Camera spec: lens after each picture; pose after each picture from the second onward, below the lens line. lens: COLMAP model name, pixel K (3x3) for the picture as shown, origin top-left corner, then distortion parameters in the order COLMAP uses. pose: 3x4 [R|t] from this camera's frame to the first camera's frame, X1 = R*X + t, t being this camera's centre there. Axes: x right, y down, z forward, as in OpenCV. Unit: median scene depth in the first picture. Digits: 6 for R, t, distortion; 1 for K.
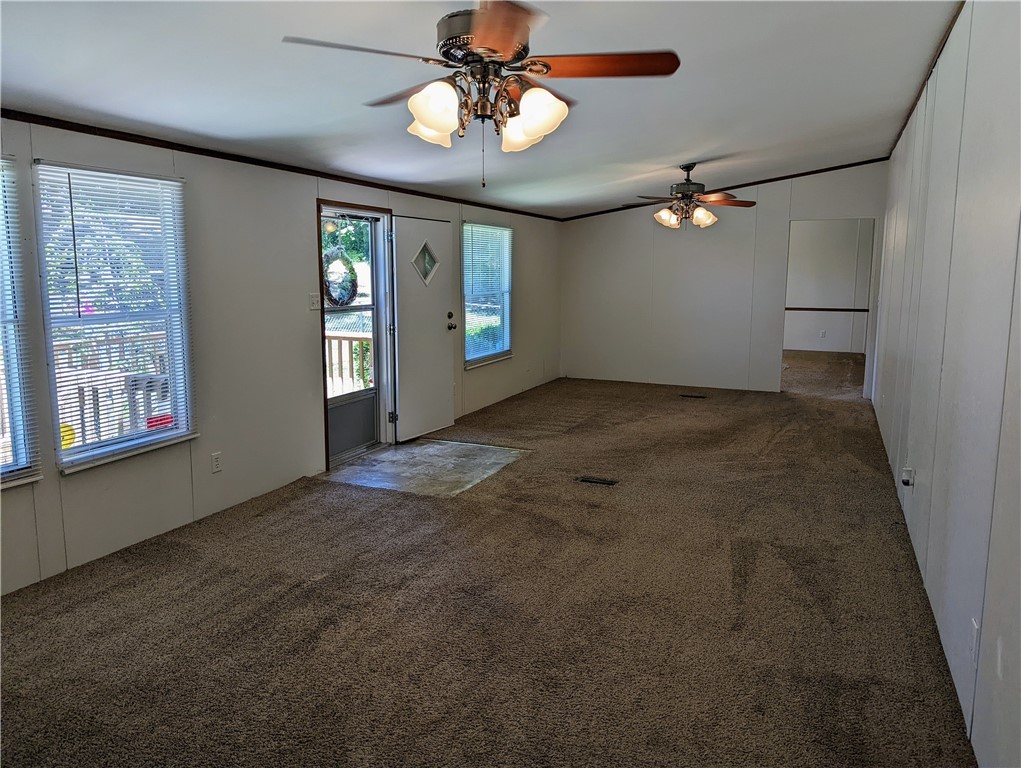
lens RADIAL K [[722.7, 0, 512.5], [0, 722.7, 375.7], [0, 0, 1]] dist [0.064869, -0.059050]
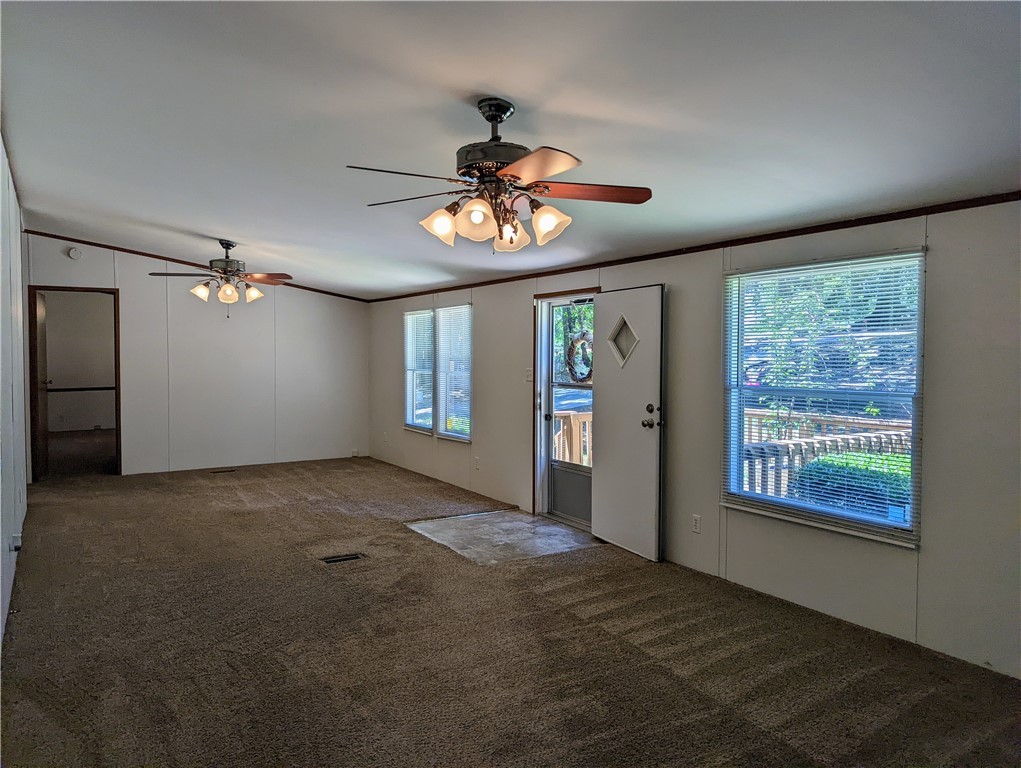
lens RADIAL K [[722.7, 0, 512.5], [0, 722.7, 375.7], [0, 0, 1]] dist [0.064869, -0.059050]
pose [[-0.563930, 0.016156, -0.825664, 0.744160], [-0.128146, 0.985986, 0.106817, -0.217612], [0.815819, 0.166043, -0.553957, 1.576043]]
